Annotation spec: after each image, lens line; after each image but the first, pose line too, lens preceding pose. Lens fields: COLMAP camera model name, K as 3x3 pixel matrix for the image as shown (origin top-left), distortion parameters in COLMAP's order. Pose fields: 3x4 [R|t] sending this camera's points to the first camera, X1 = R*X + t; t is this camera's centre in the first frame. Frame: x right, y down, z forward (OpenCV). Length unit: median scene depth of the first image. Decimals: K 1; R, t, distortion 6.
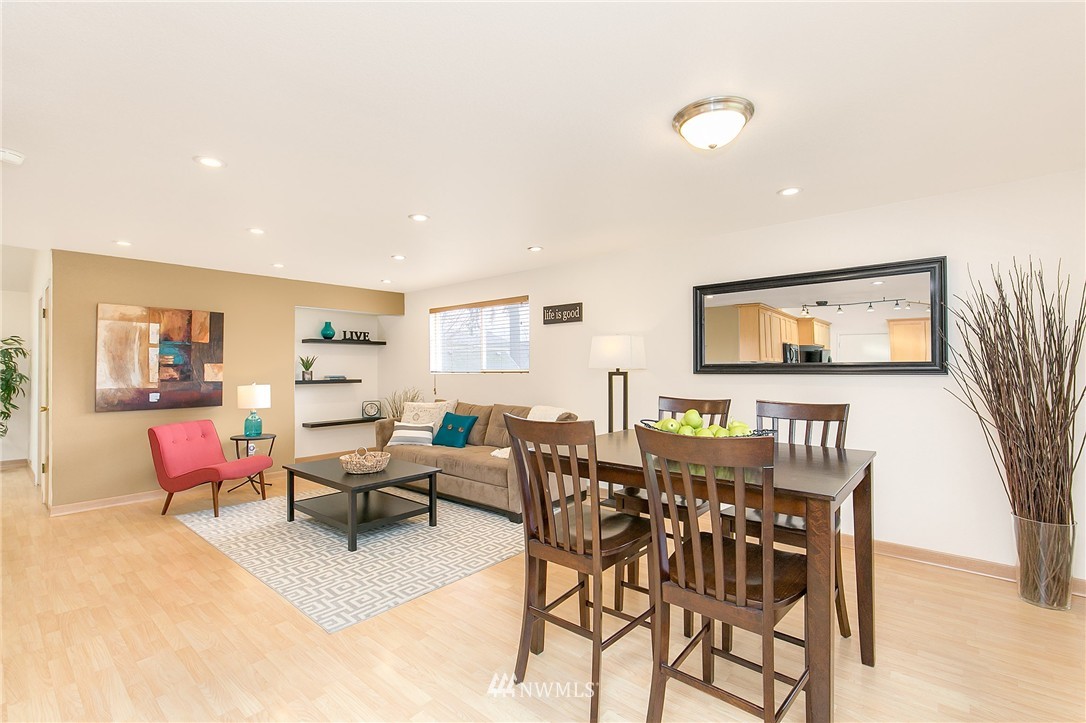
lens RADIAL K [[485.0, 0, 547.0], [0, 485.0, 364.2], [0, 0, 1]] dist [-0.000339, -0.000640]
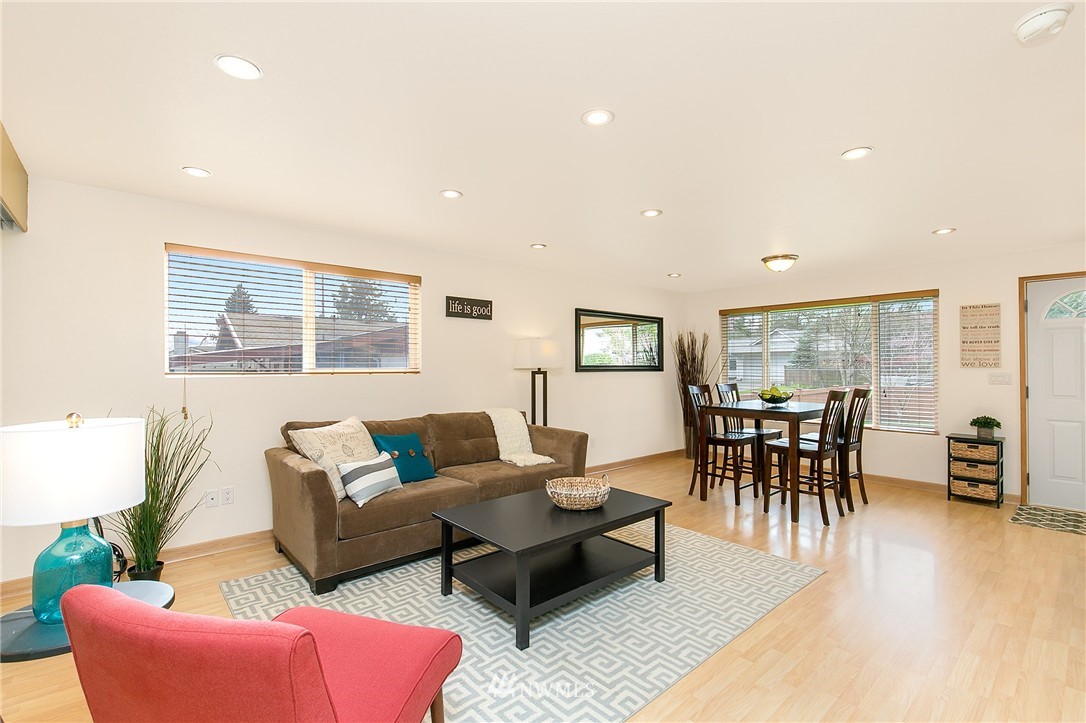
lens RADIAL K [[485.0, 0, 547.0], [0, 485.0, 364.2], [0, 0, 1]] dist [-0.000339, -0.000640]
pose [[0.141314, 0.013443, 0.989874, -0.881759], [-0.007679, 0.999893, -0.012483, 0.012525], [-0.989935, -0.005838, 0.141402, 0.746599]]
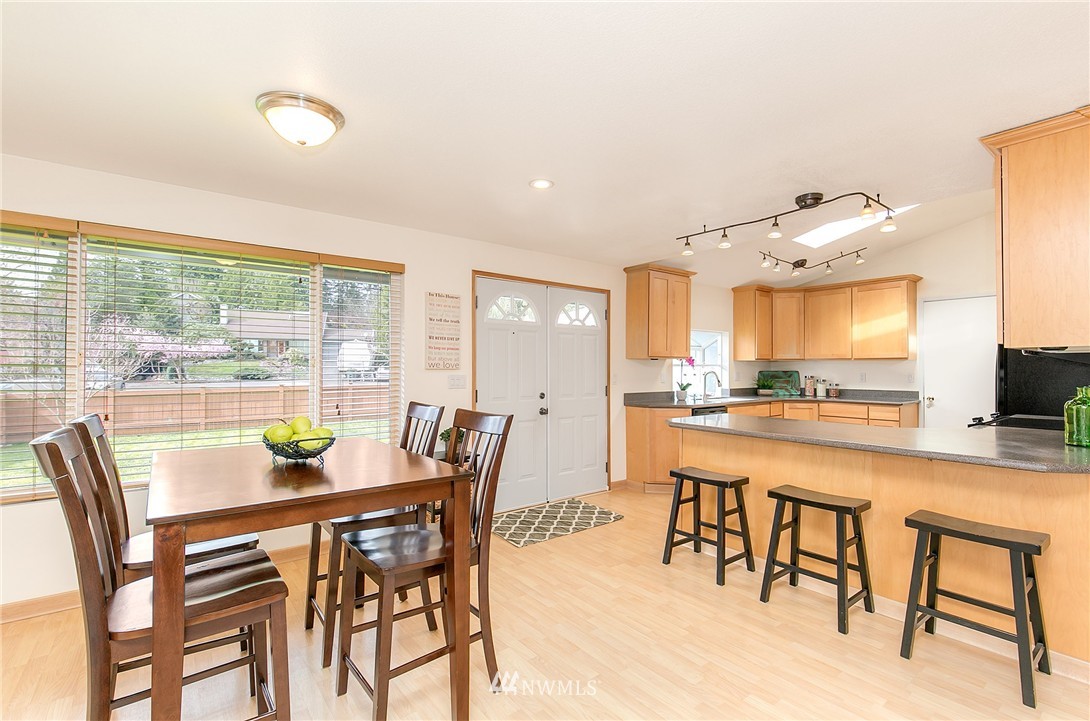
lens RADIAL K [[493.1, 0, 548.6], [0, 493.1, 363.9], [0, 0, 1]] dist [-0.000743, 0.000076]
pose [[-0.981328, 0.004982, 0.192276, -0.142201], [0.001779, 0.999857, -0.016827, 0.005702], [-0.192332, -0.016171, -0.981197, 0.791558]]
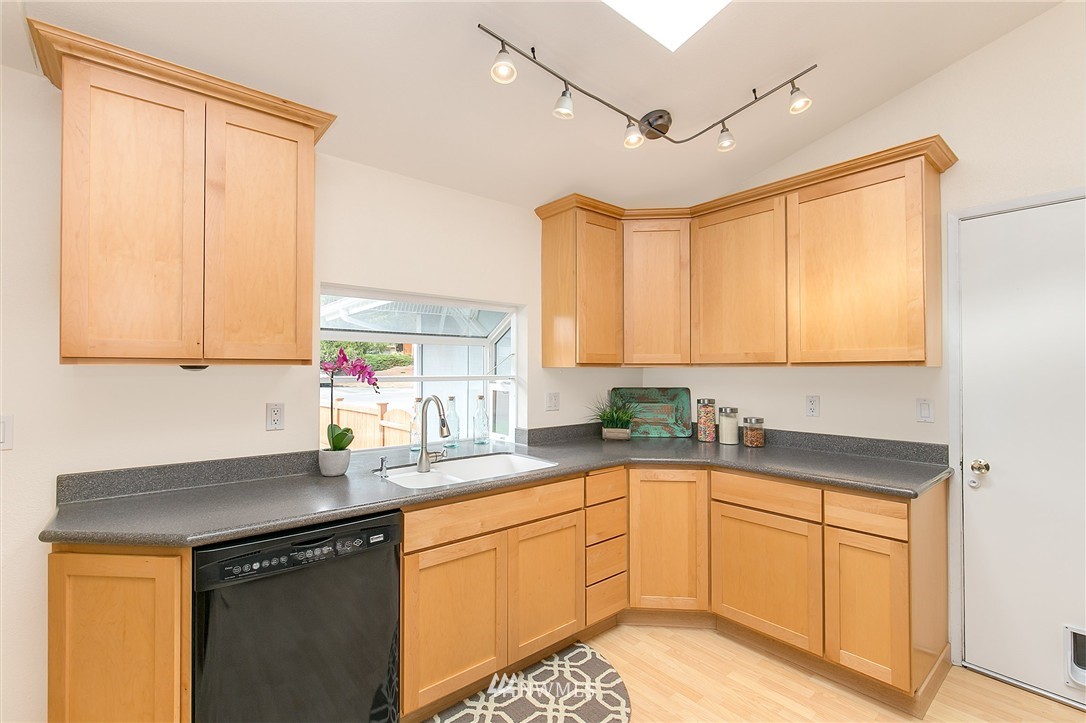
lens RADIAL K [[485.0, 0, 547.0], [0, 485.0, 364.2], [0, 0, 1]] dist [-0.000339, -0.000640]
pose [[-0.987929, 0.006802, 0.154761, -0.479083], [0.003597, 0.999773, -0.020980, -0.016235], [-0.154868, -0.020170, -0.987729, -0.020139]]
